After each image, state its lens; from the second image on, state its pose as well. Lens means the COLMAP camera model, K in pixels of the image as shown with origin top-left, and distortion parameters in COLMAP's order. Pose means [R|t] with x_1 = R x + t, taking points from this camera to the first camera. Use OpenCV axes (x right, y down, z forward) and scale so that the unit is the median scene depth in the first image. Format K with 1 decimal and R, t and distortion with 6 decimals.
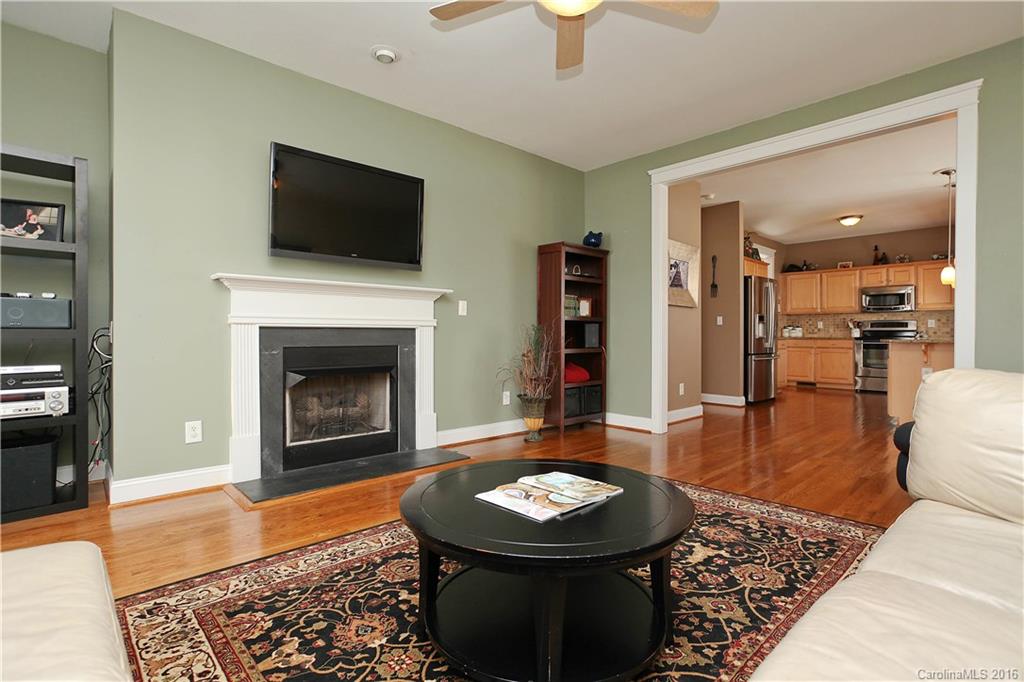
lens RADIAL K [[501.1, 0, 508.6], [0, 501.1, 334.3], [0, 0, 1]] dist [-0.014786, 0.009969]
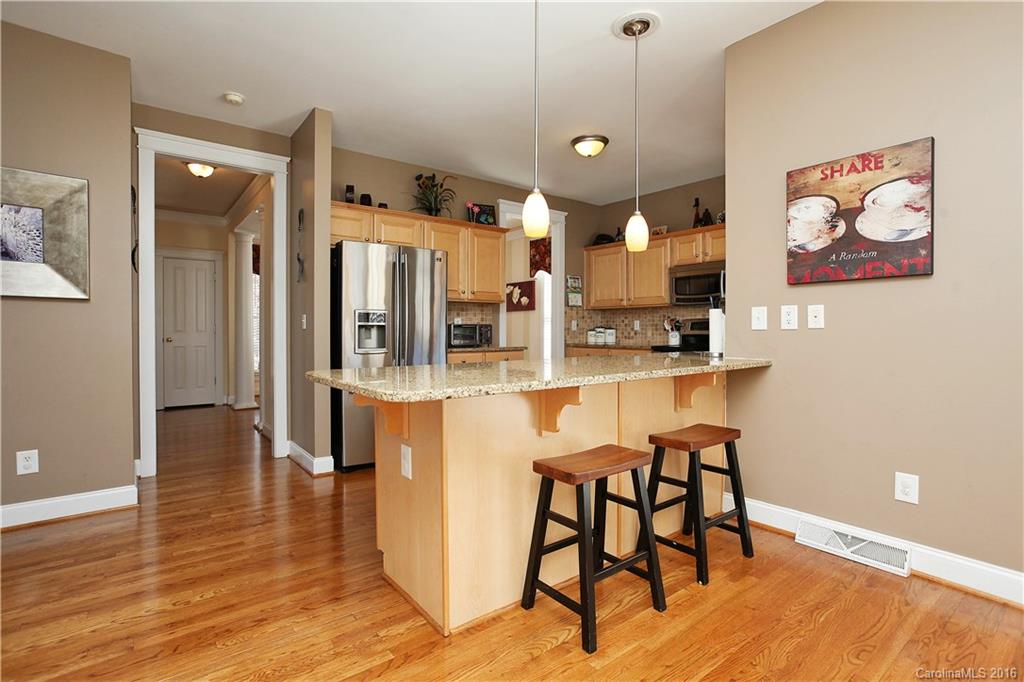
lens RADIAL K [[501.1, 0, 515.9], [0, 501.1, 337.8], [0, 0, 1]] dist [-0.014786, 0.009969]
pose [[0.998190, 0.003740, -0.060019, 0.704335], [-0.003218, 0.999956, 0.008794, -0.010922], [0.060049, -0.008585, 0.998158, 0.464716]]
